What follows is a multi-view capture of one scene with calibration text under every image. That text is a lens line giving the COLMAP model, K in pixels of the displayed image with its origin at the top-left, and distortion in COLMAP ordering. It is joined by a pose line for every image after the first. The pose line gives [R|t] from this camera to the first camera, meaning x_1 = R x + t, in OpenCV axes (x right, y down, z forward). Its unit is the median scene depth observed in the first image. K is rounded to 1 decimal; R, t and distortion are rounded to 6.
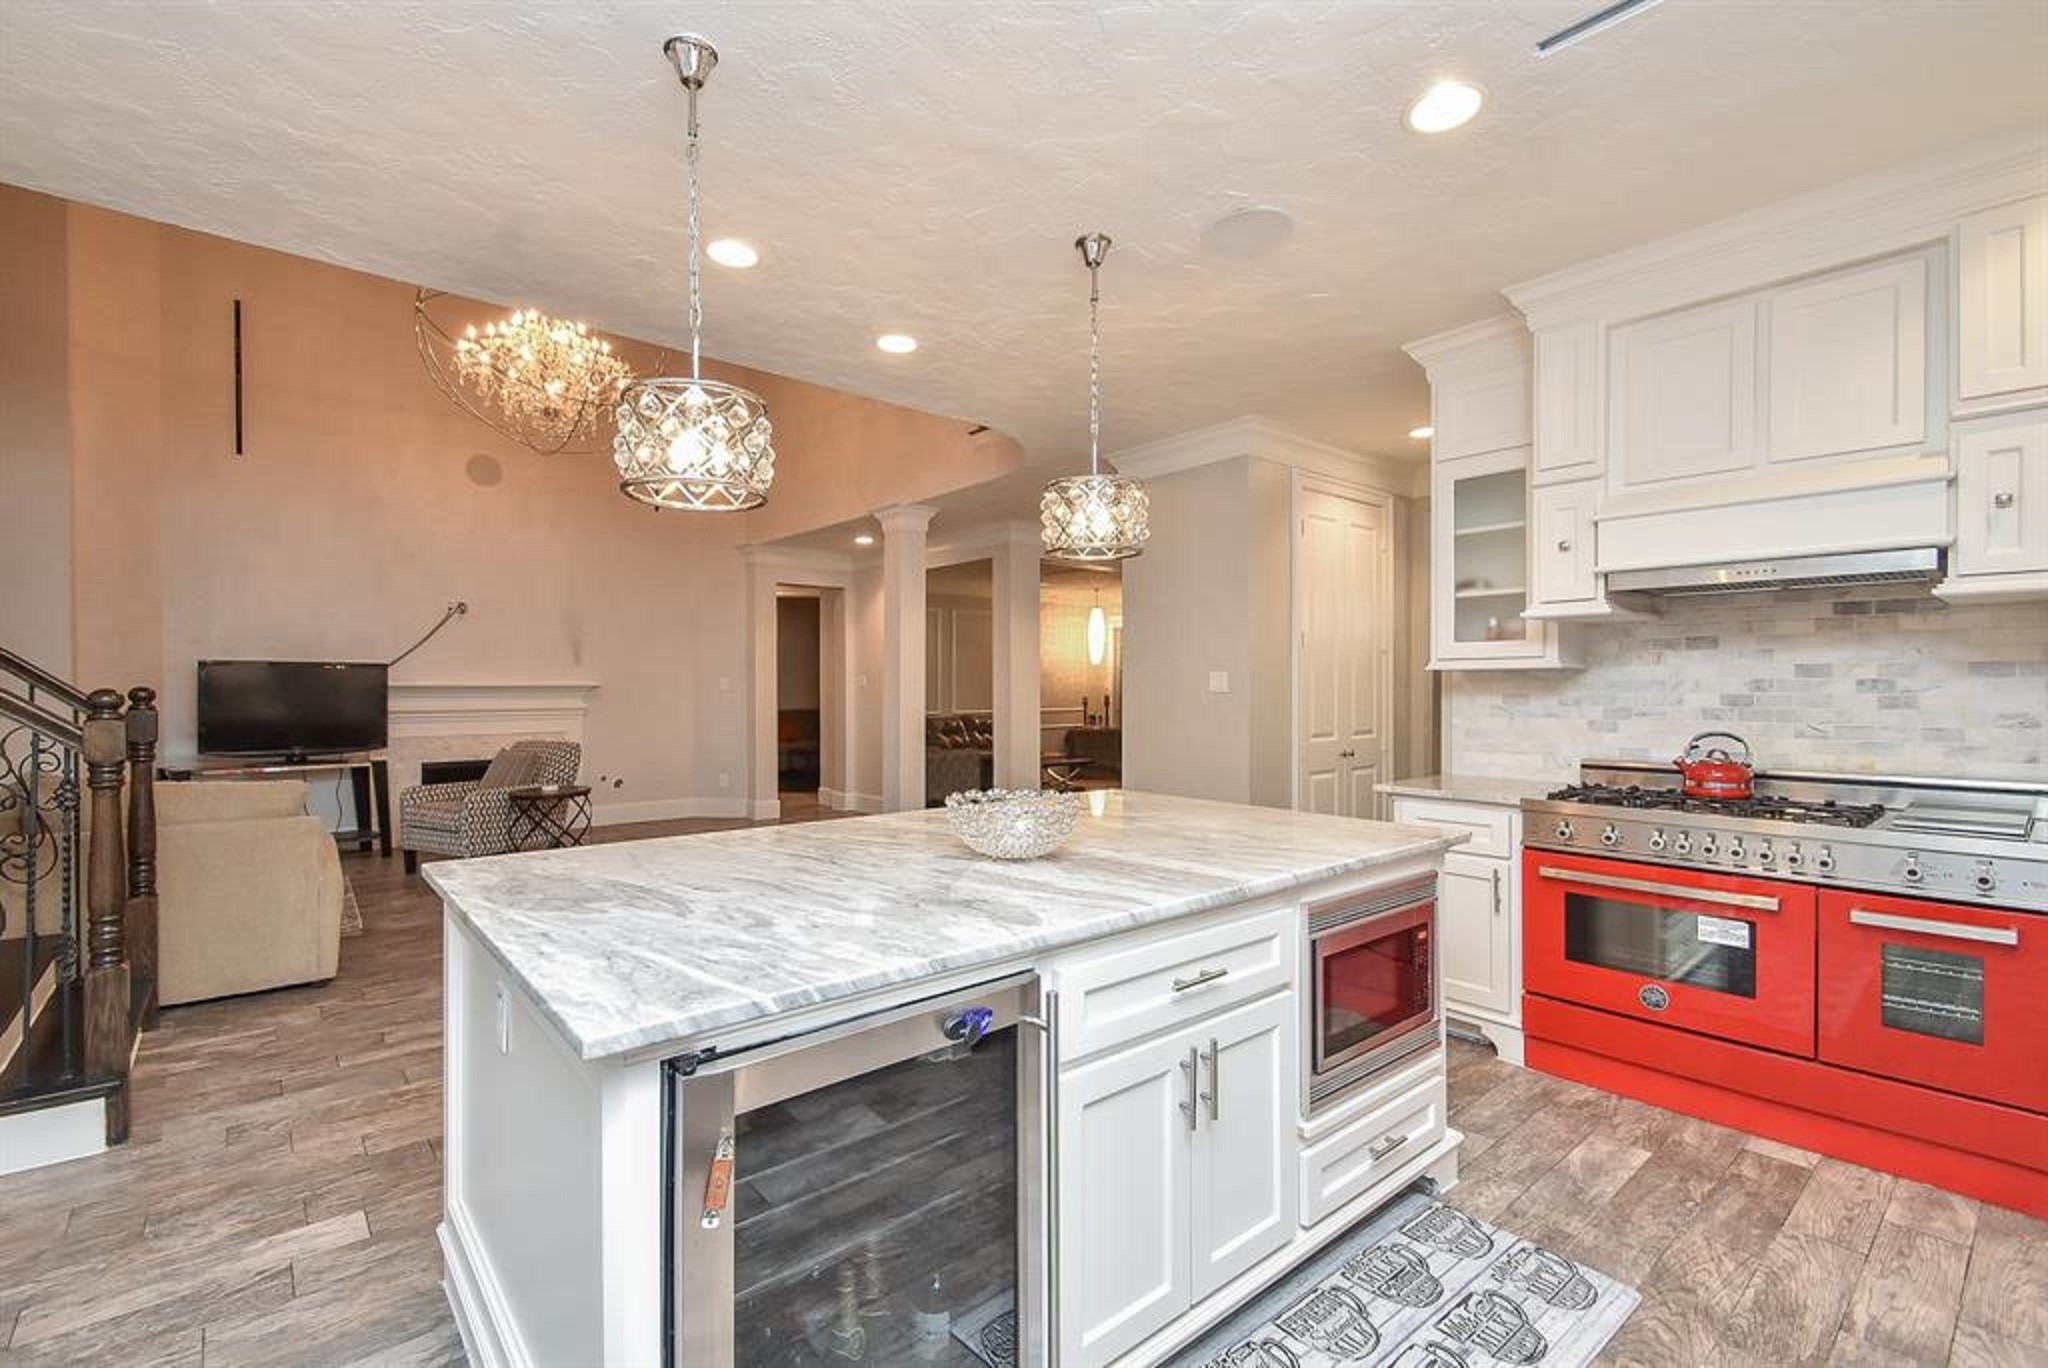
lens RADIAL K [[892.4, 0, 996.5], [0, 892.4, 687.6], [0, 0, 1]] dist [0.013458, -0.010853]
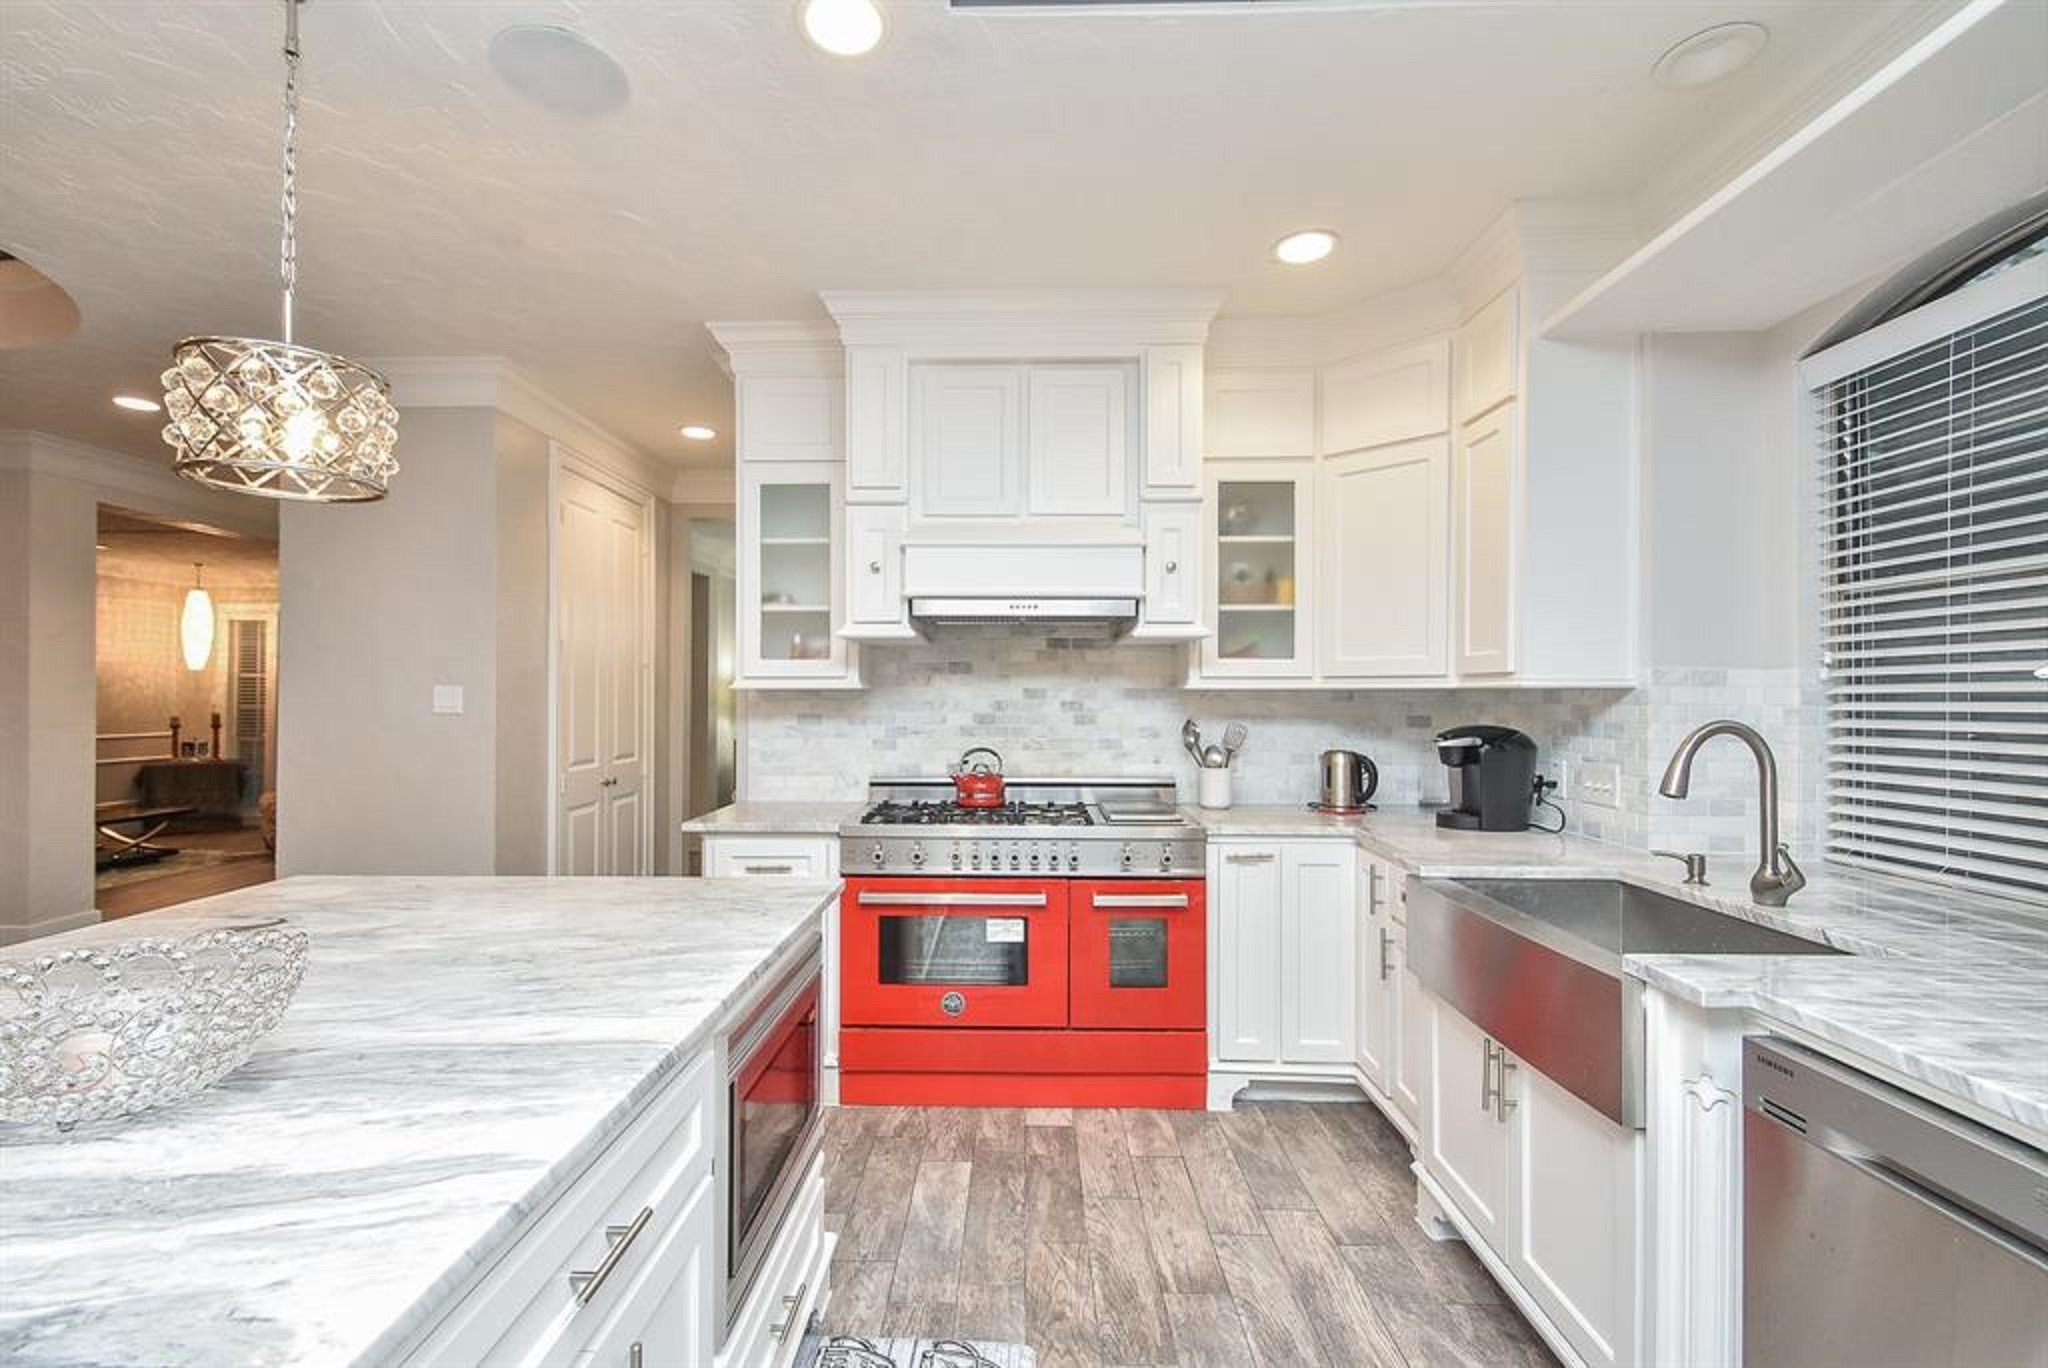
lens RADIAL K [[892.4, 0, 1011.9], [0, 892.4, 690.7], [0, 0, 1]] dist [0.013458, -0.010853]
pose [[0.657088, 0.008801, 0.753763, -0.015366], [-0.000898, 0.999940, -0.010893, -0.010047], [-0.753814, 0.006481, 0.657056, 0.235444]]
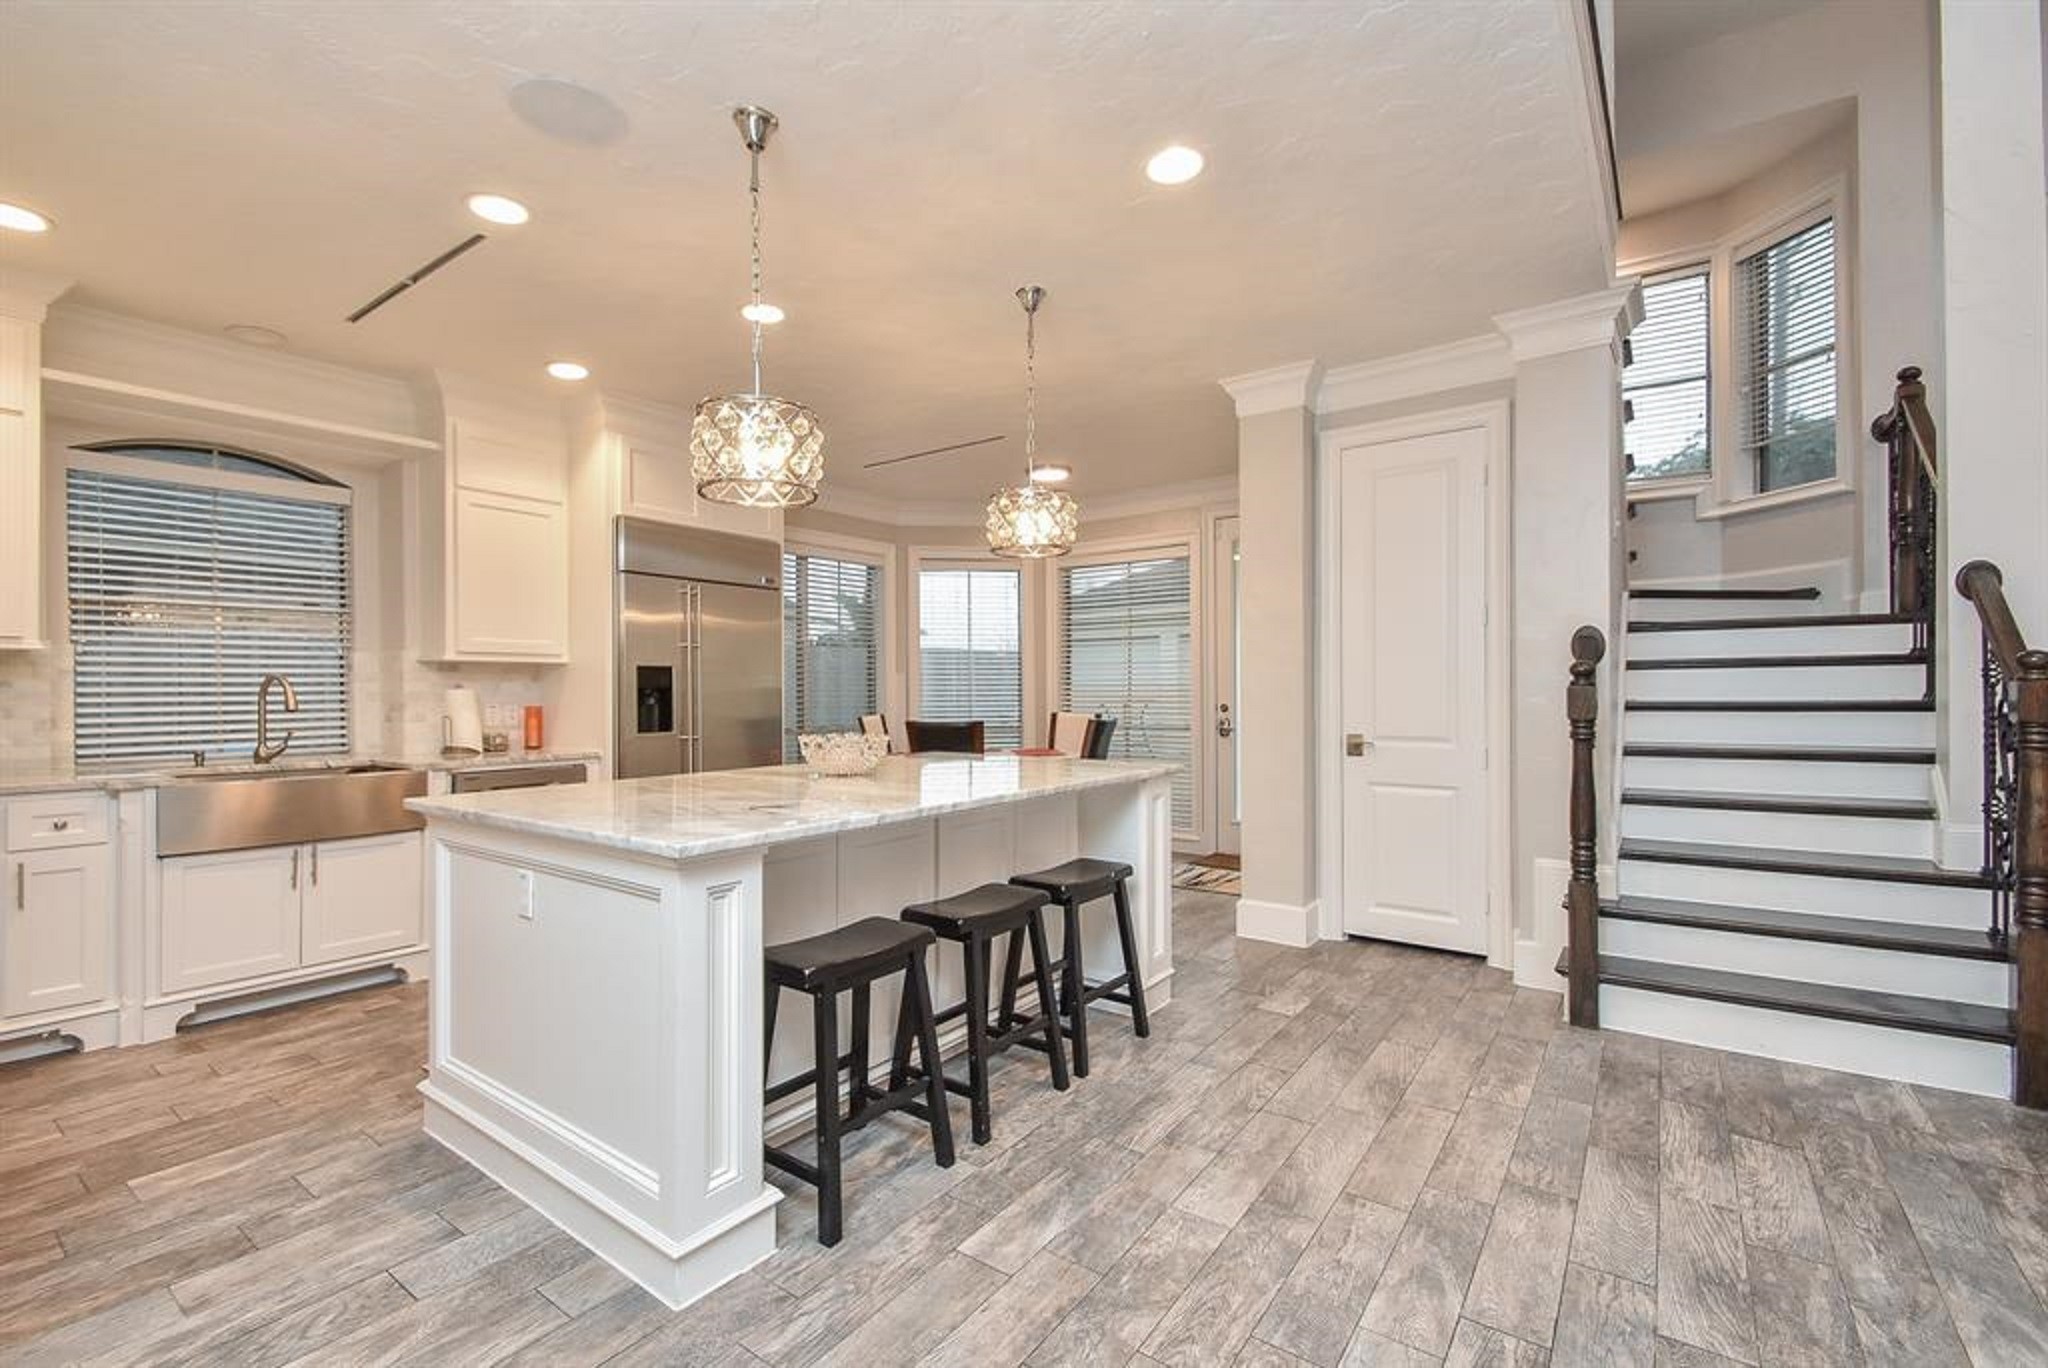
lens RADIAL K [[892.4, 0, 1005.0], [0, 892.4, 685.5], [0, 0, 1]] dist [0.013458, -0.010853]
pose [[-0.969281, 0.003856, -0.245925, 0.090021], [0.004521, 0.999987, -0.002138, 0.028590], [0.245913, -0.003184, -0.969287, 1.766593]]
